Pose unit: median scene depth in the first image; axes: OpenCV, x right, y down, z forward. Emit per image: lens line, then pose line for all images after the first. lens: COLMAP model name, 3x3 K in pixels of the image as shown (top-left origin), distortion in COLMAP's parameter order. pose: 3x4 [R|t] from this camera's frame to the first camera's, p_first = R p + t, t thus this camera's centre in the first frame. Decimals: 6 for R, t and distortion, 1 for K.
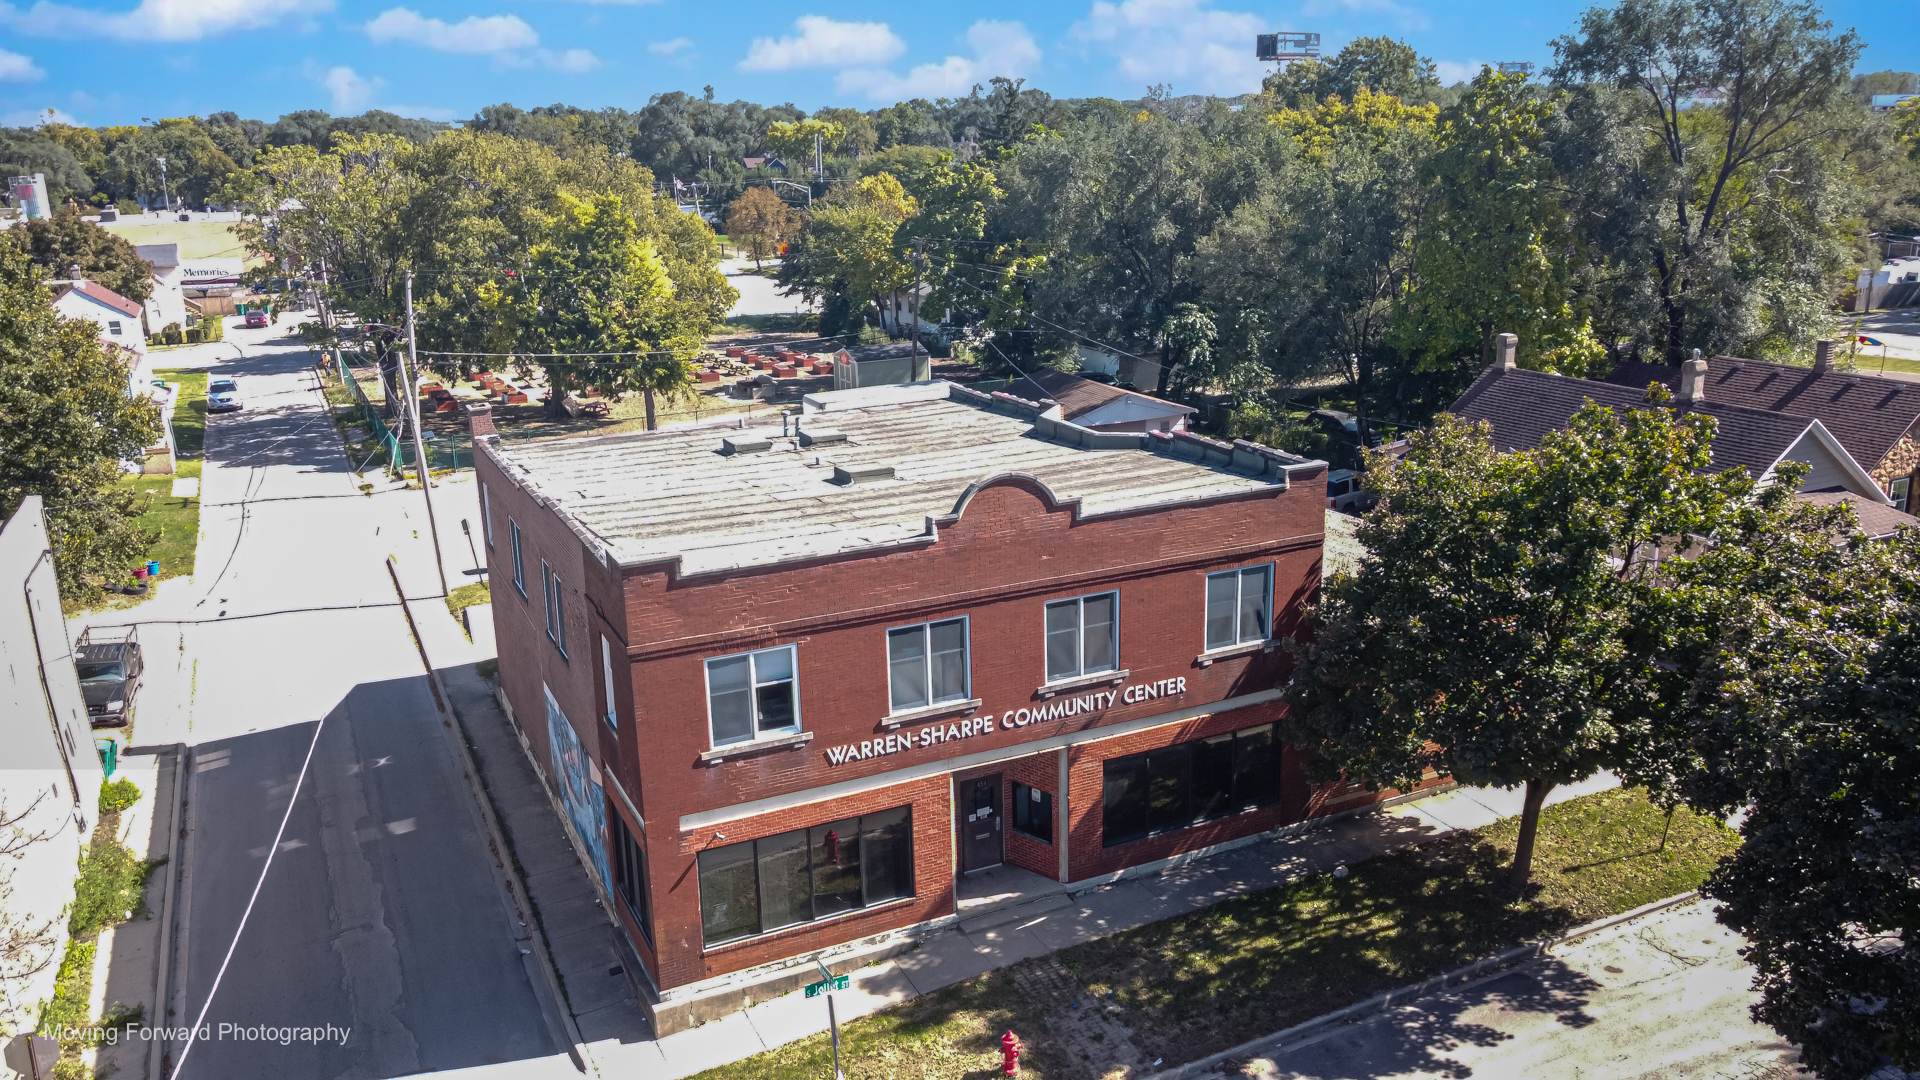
lens RADIAL K [[1470.5, 0, 960.0], [0, 1470.5, 540.0], [0, 0, 1]] dist [-0.009130, 0.060883]
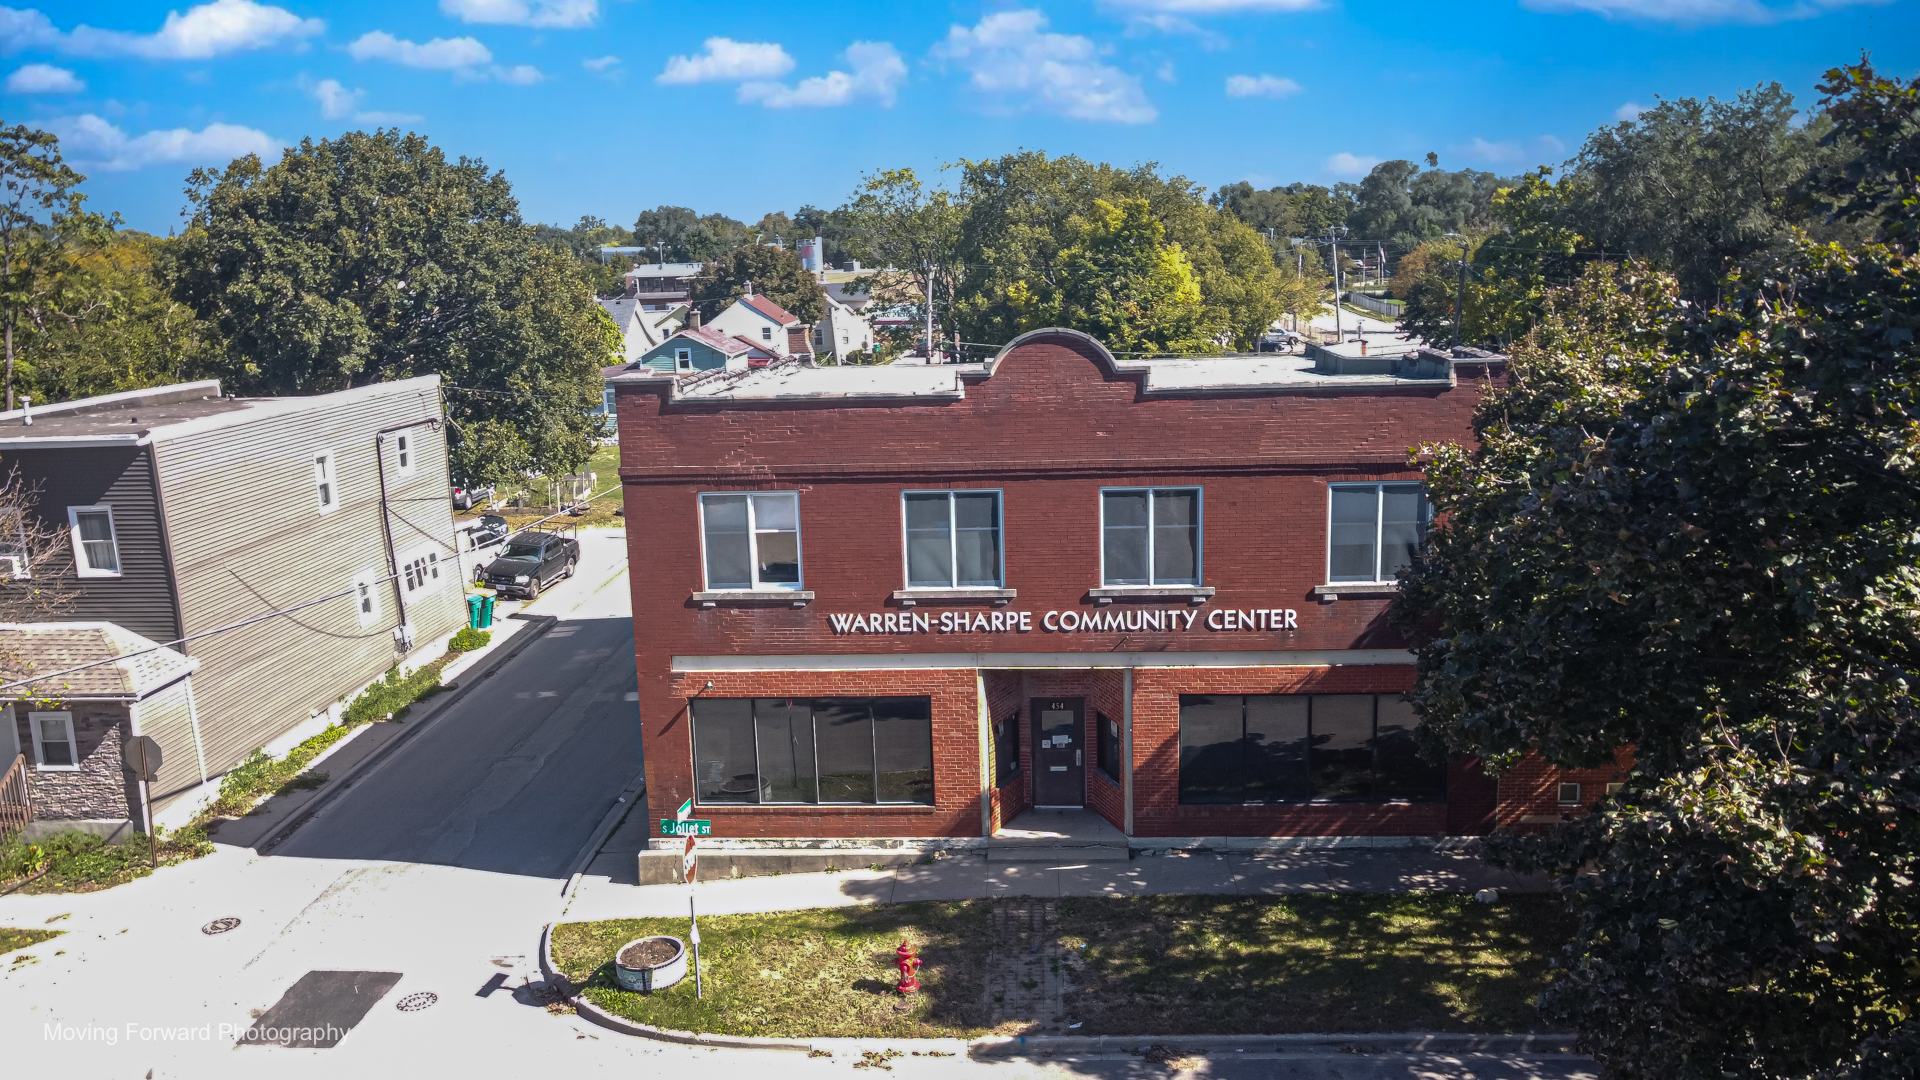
lens RADIAL K [[1470.5, 0, 960.0], [0, 1470.5, 540.0], [0, 0, 1]] dist [-0.009130, 0.060883]
pose [[0.875053, 0.092177, -0.475169, 0.383231], [-0.120977, 0.992192, -0.030314, 0.104719], [0.468665, 0.084011, 0.879372, 0.200237]]
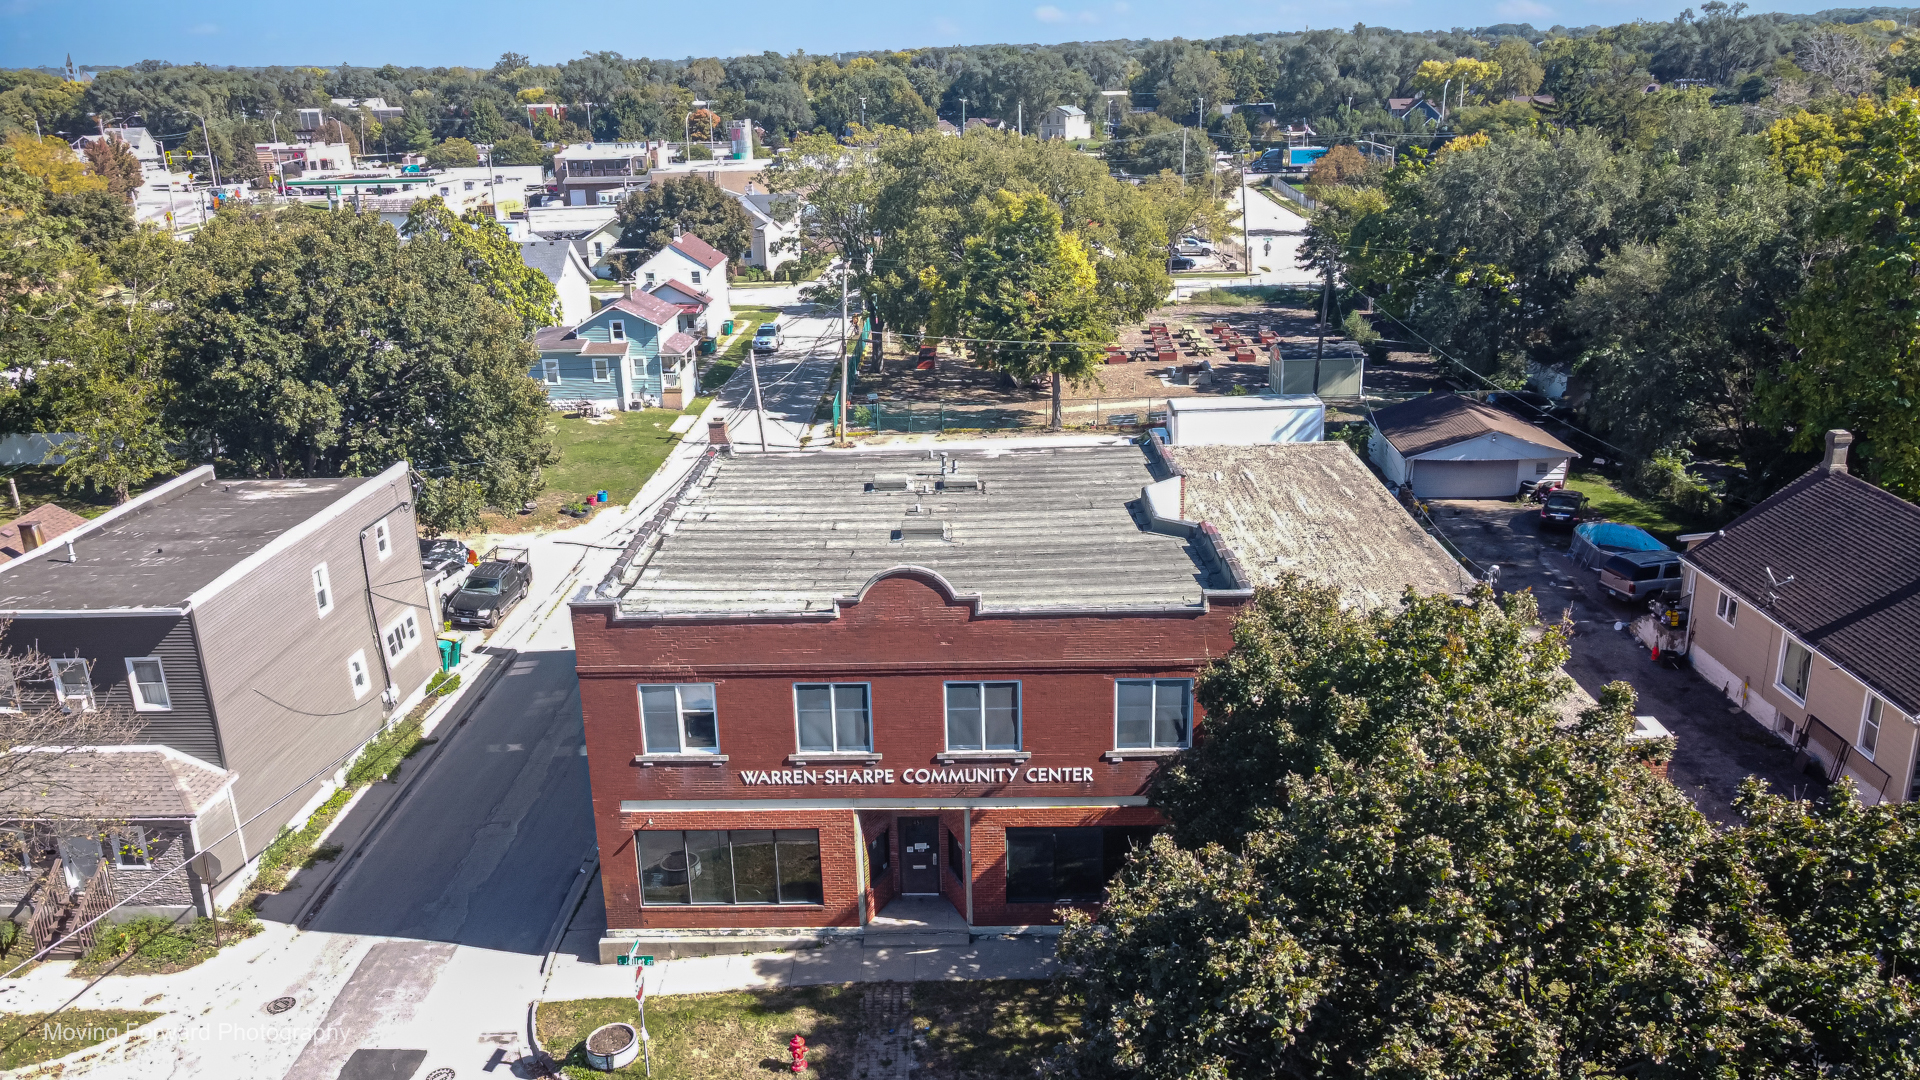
lens RADIAL K [[1470.5, 0, 960.0], [0, 1470.5, 540.0], [0, 0, 1]] dist [-0.009130, 0.060883]
pose [[0.893729, 0.140213, -0.426133, 0.518342], [-0.117526, 0.989904, 0.079227, -0.151974], [0.432939, -0.020726, 0.901185, -0.015828]]
